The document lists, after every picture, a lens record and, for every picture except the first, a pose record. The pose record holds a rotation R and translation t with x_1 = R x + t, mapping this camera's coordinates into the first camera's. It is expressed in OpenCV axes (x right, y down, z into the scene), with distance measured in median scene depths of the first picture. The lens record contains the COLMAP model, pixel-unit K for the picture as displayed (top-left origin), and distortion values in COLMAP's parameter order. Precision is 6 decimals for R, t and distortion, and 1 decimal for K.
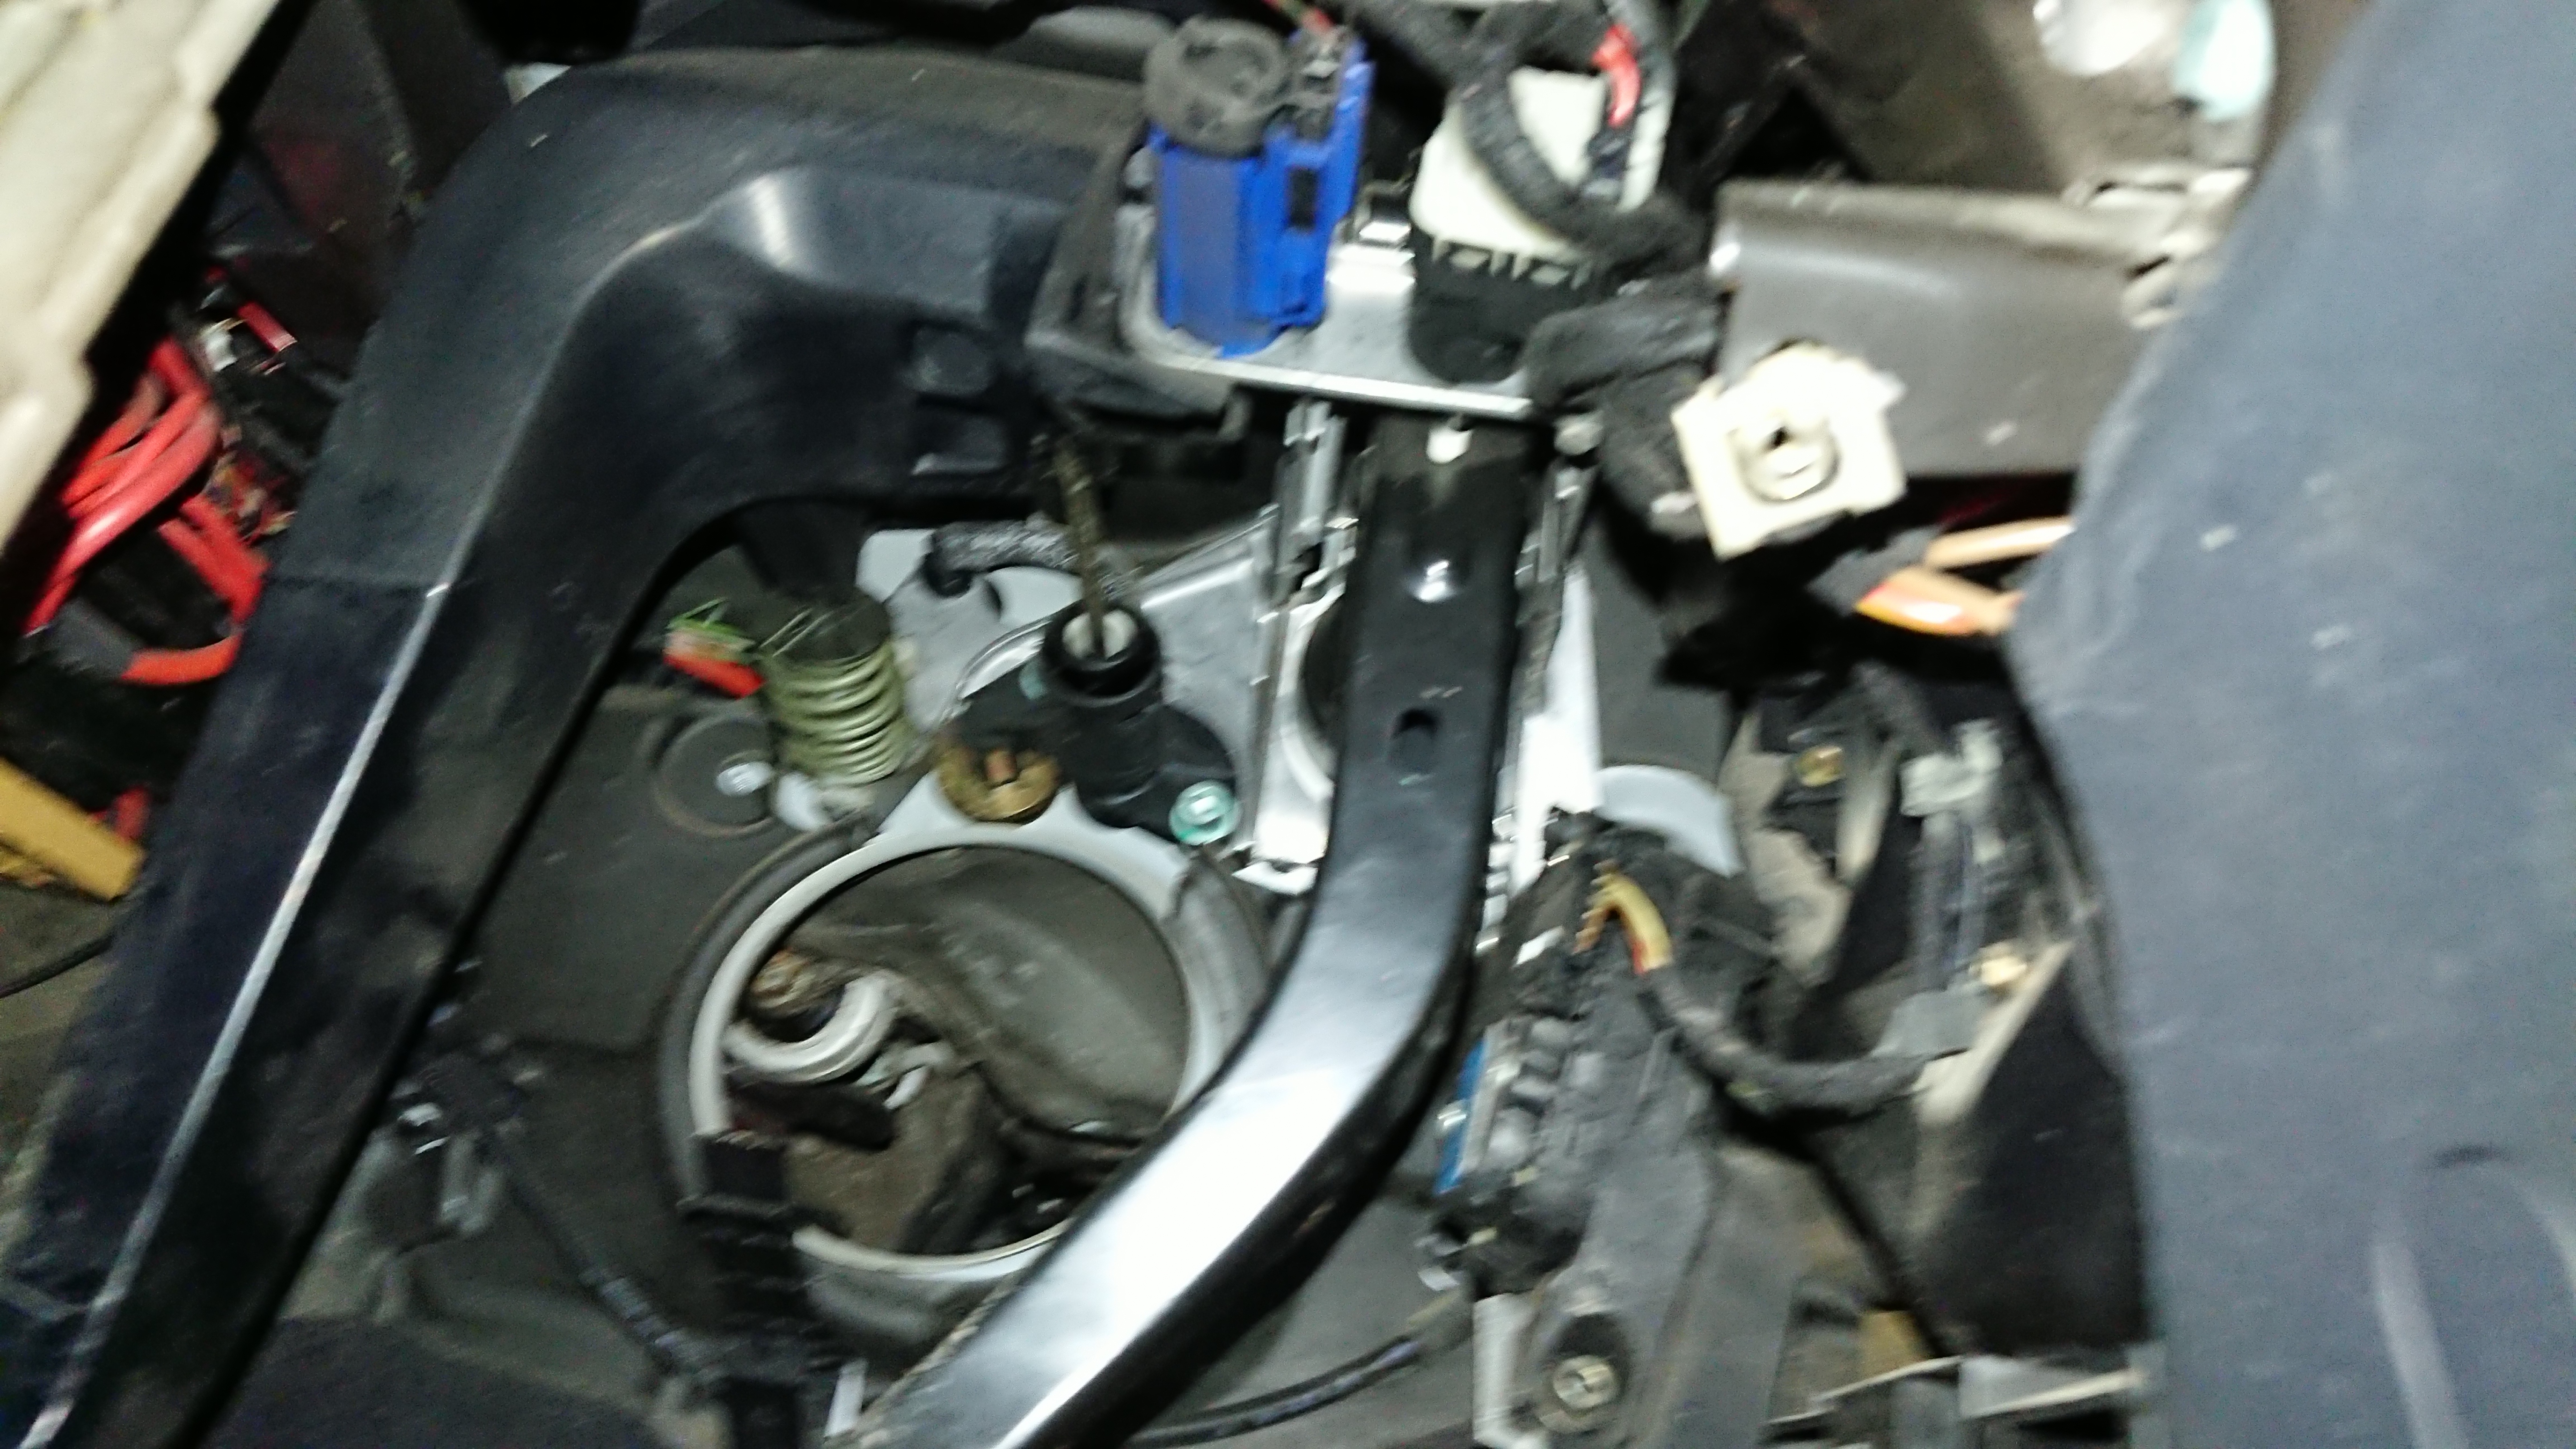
lens RADIAL K [[1755.9, 0, 1272.1], [0, 1755.9, 737.0], [0, 0, 1]] dist [0.152307, -0.216582]
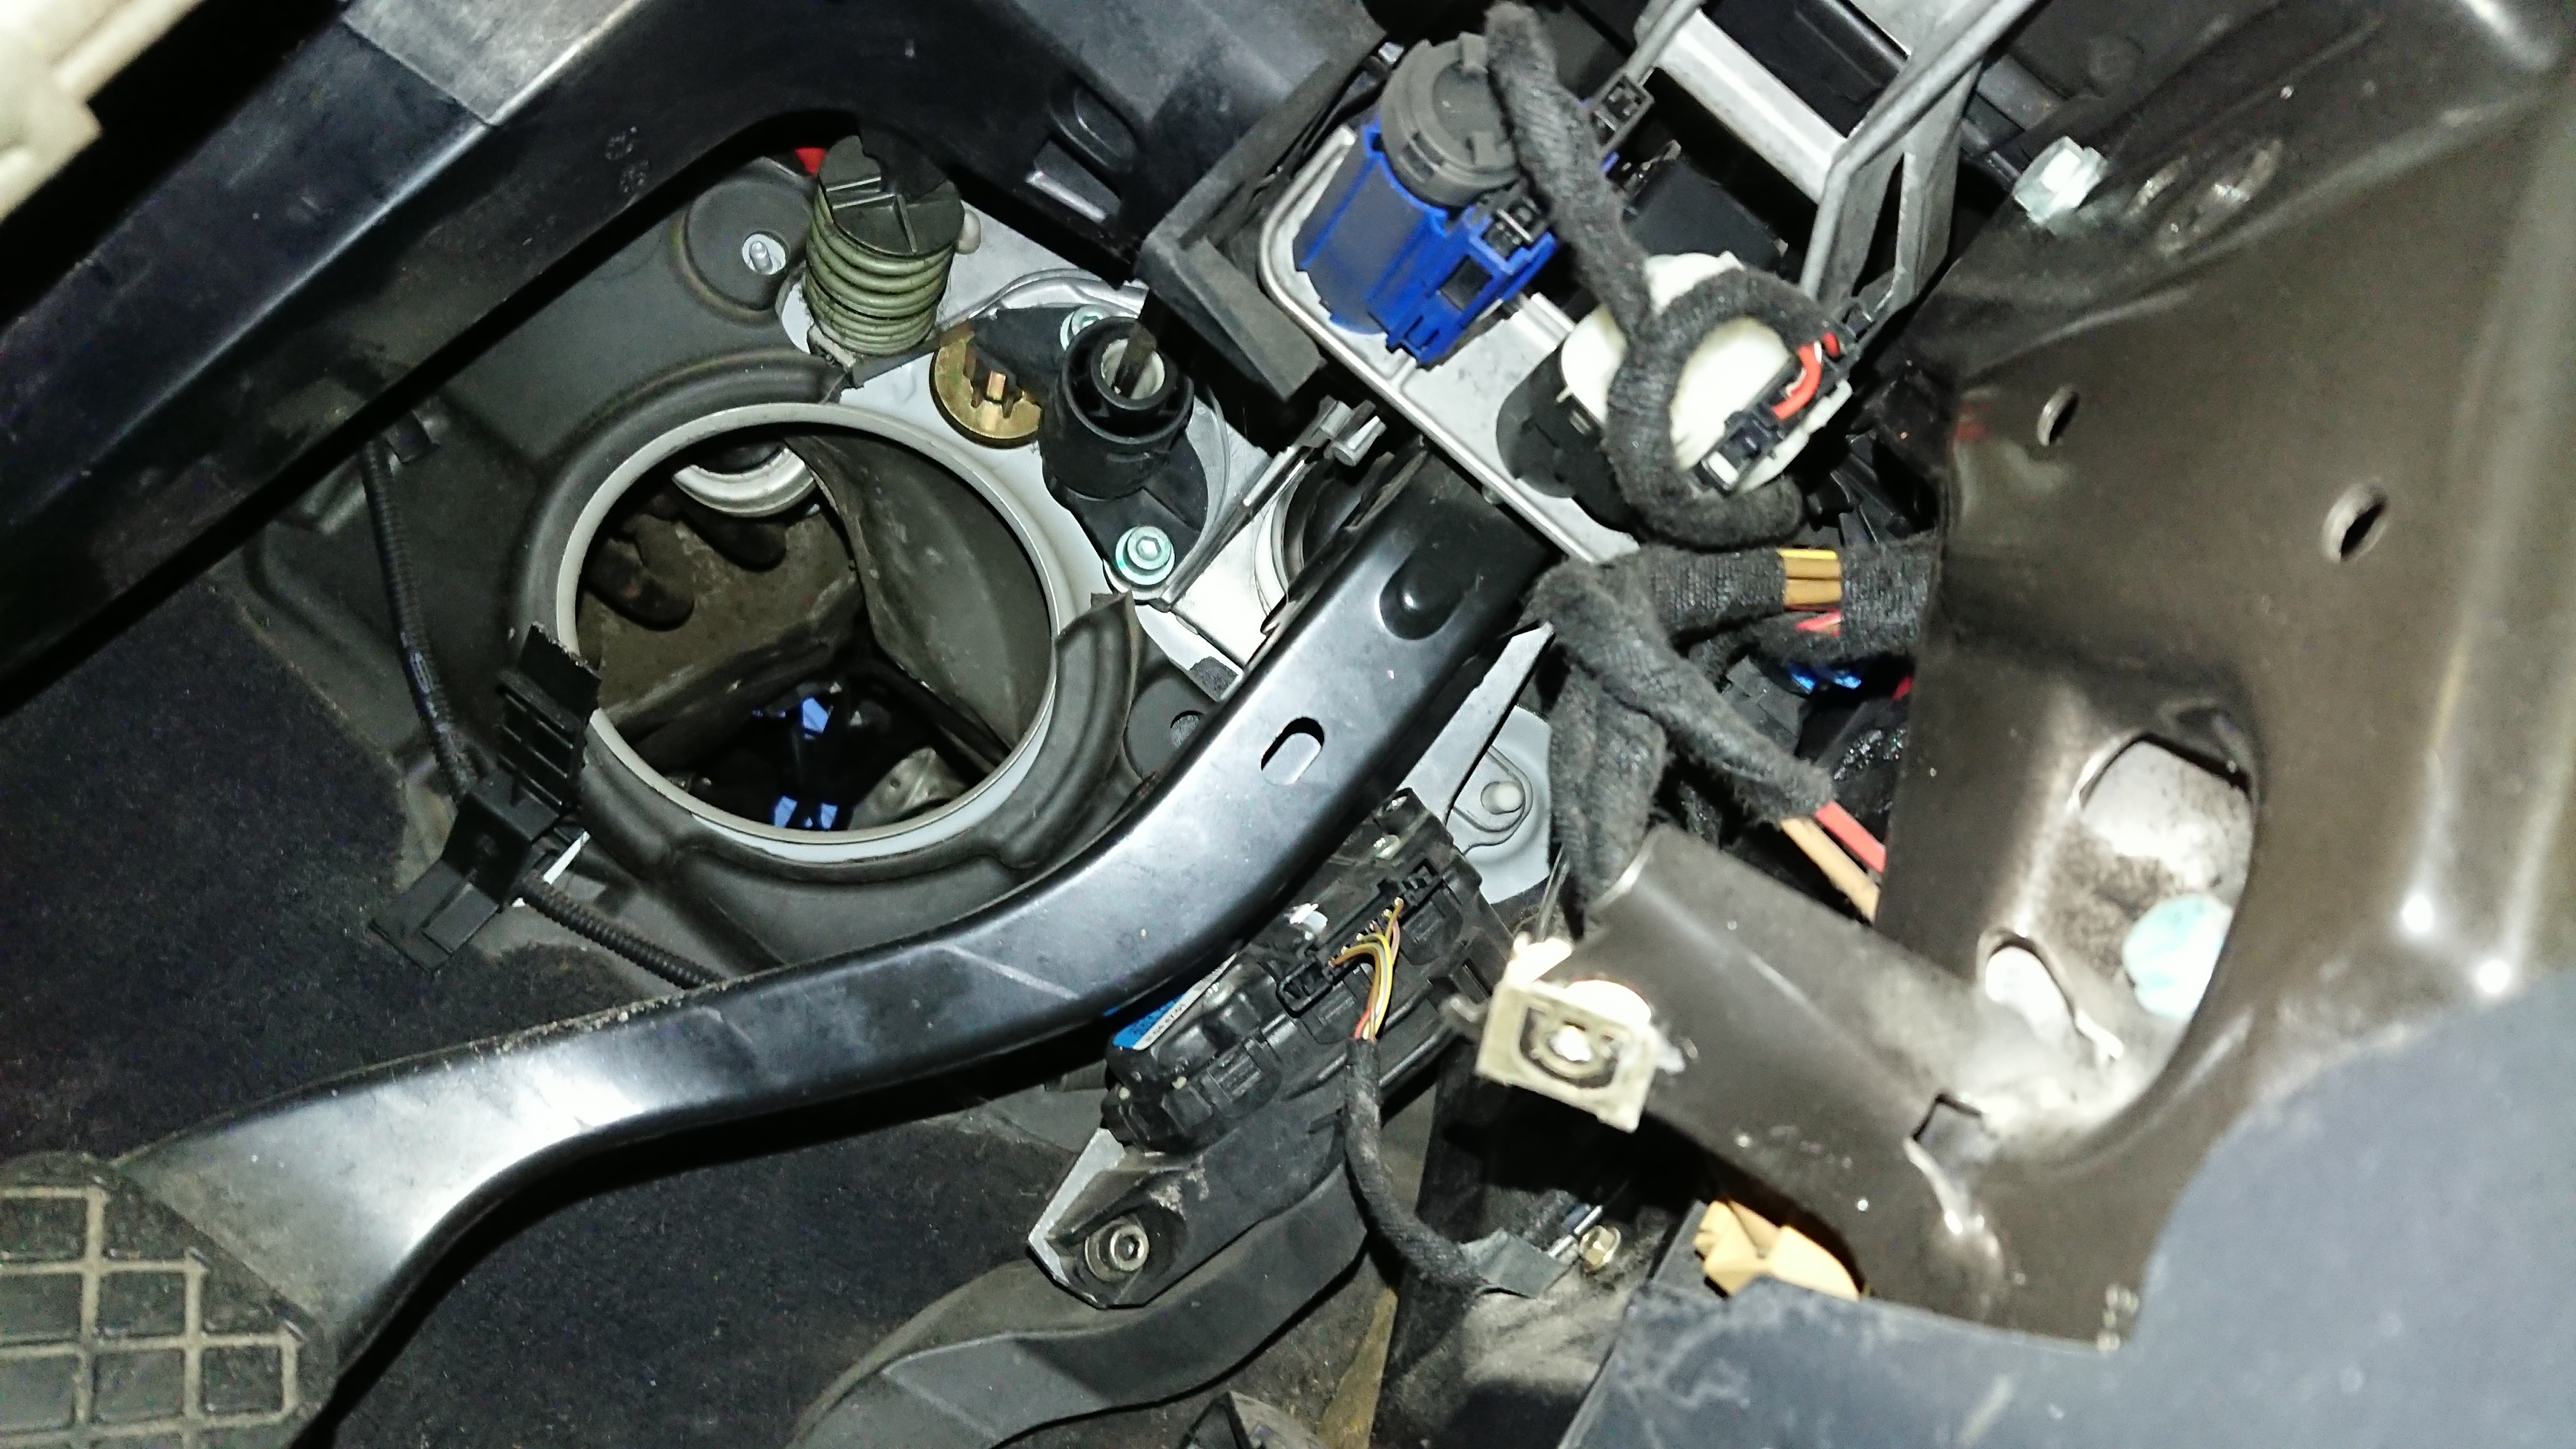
lens RADIAL K [[1755.9, 0, 1272.1], [0, 1755.9, 737.0], [0, 0, 1]] dist [0.152307, -0.216582]
pose [[0.845026, 0.526148, 0.095391, -0.025578], [-0.530774, 0.803678, 0.269038, -0.242615], [0.064890, -0.277975, 0.958394, 0.018062]]
